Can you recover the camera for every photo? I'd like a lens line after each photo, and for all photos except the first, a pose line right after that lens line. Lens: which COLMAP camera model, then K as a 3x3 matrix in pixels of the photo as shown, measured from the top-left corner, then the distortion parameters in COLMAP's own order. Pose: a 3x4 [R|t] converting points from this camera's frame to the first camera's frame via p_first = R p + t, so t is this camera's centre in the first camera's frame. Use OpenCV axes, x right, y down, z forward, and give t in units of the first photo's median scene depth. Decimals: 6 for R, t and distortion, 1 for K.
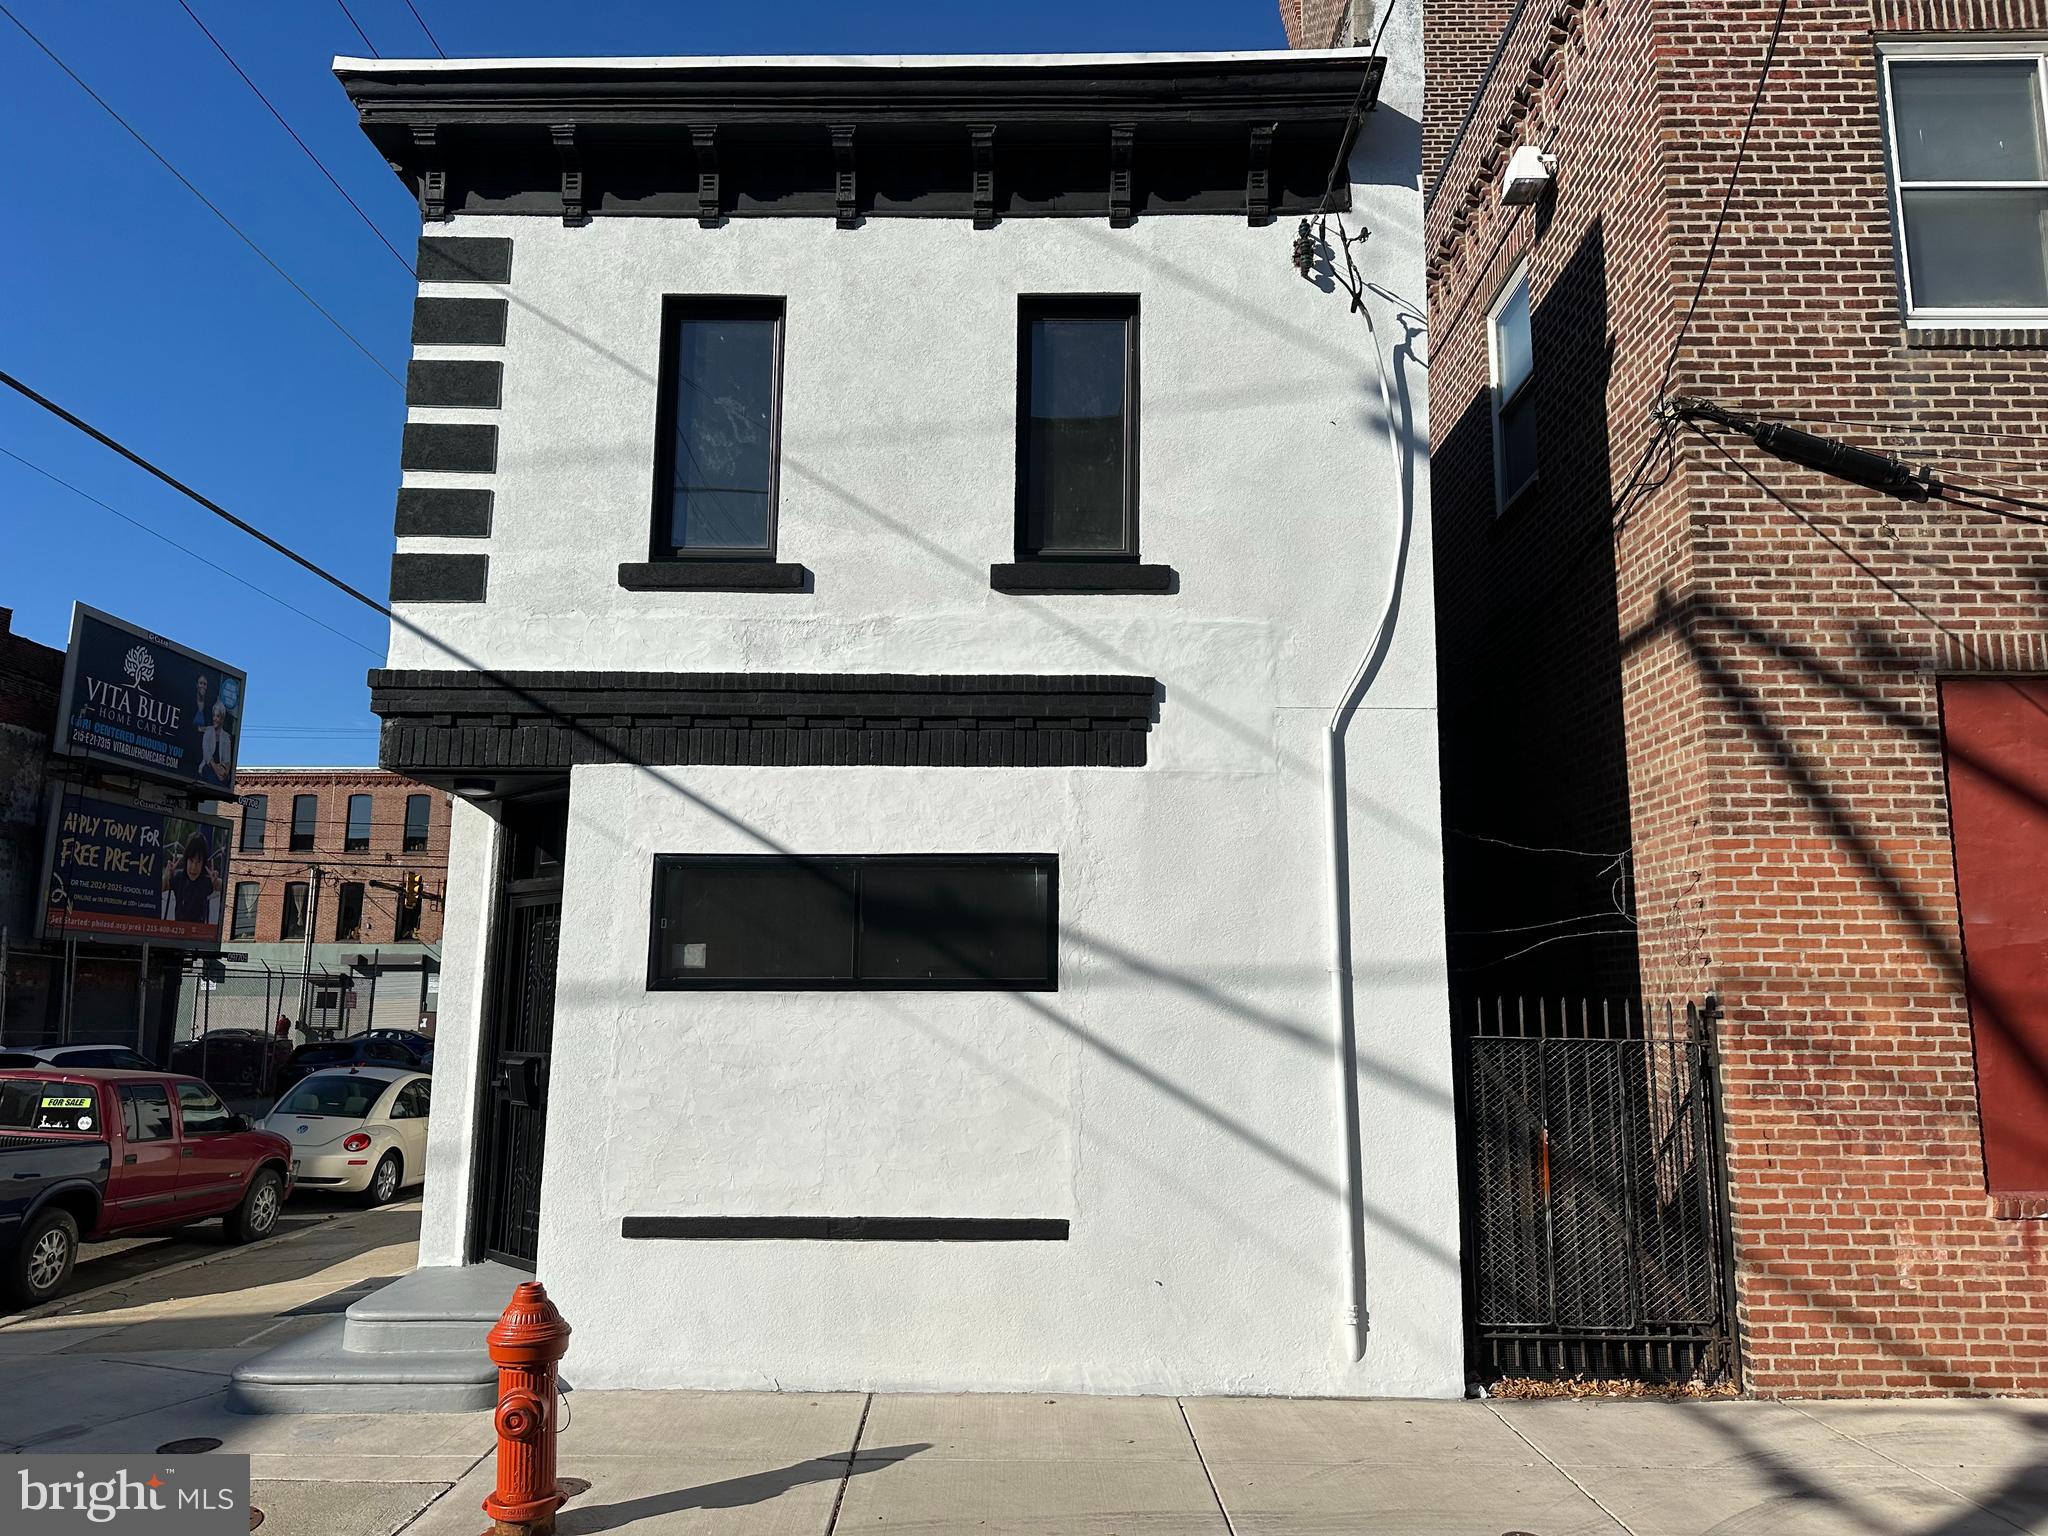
lens RADIAL K [[1432.0, 0, 997.8], [0, 1432.0, 767.5], [0, 0, 1]] dist [0.168646, -0.248901]
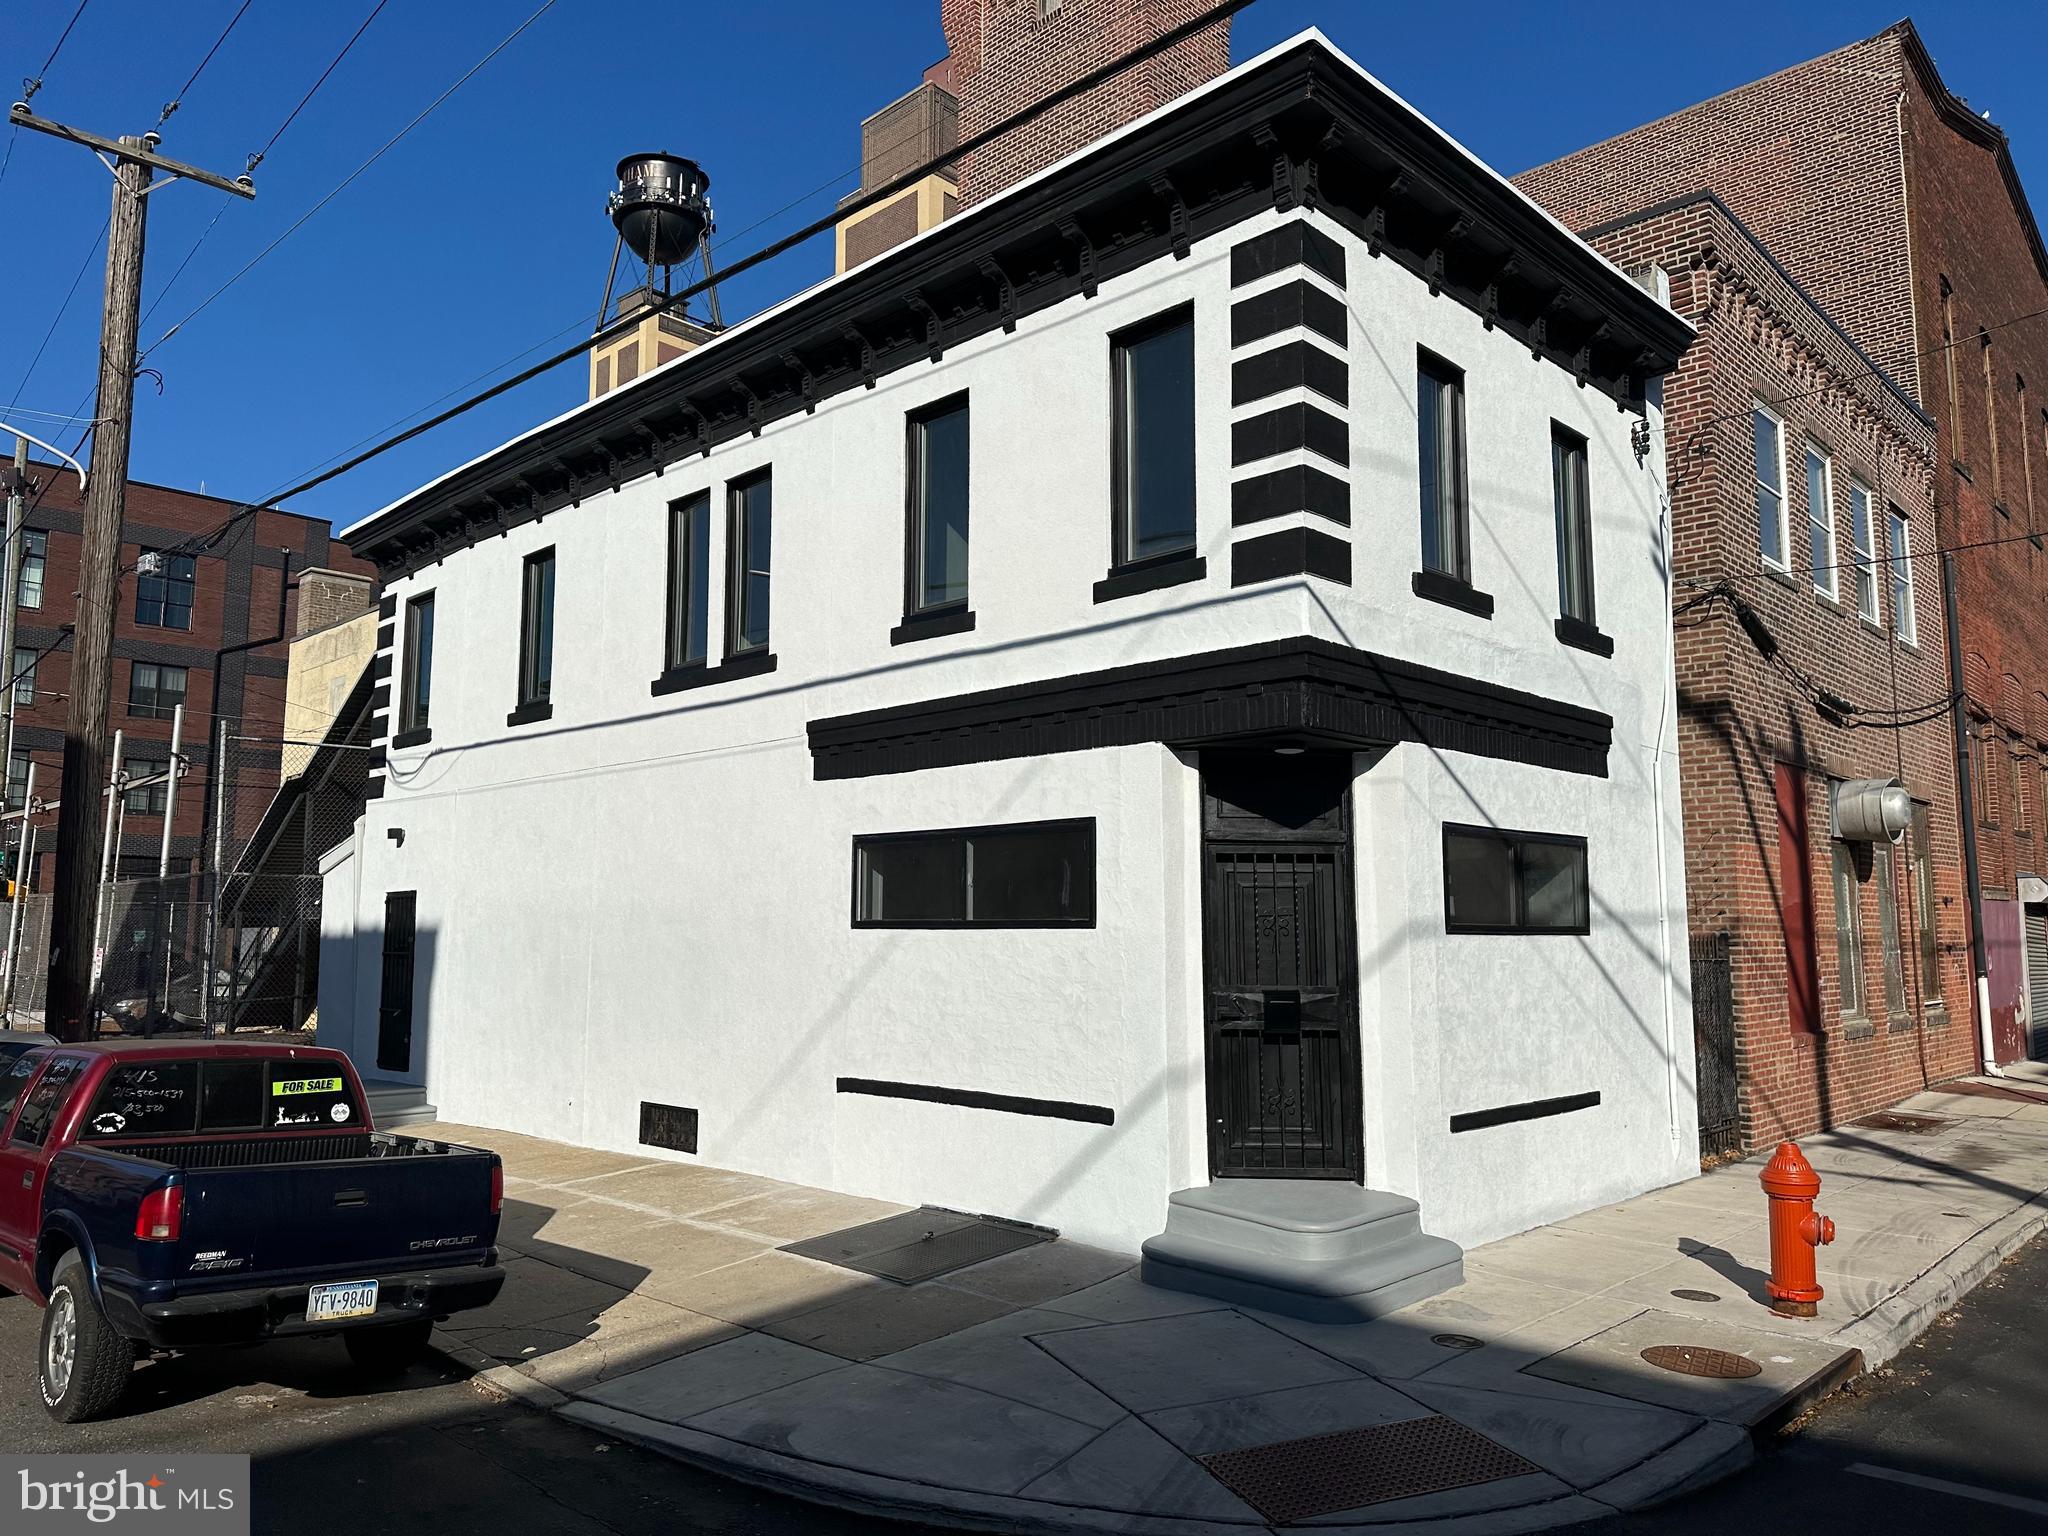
lens RADIAL K [[1432.0, 0, 997.8], [0, 1432.0, 767.5], [0, 0, 1]] dist [0.168646, -0.248901]
pose [[0.688058, 0.076547, 0.721607, -1.308714], [-0.115826, 0.993256, 0.005079, 0.049861], [-0.716352, -0.087076, 0.692285, 0.410870]]
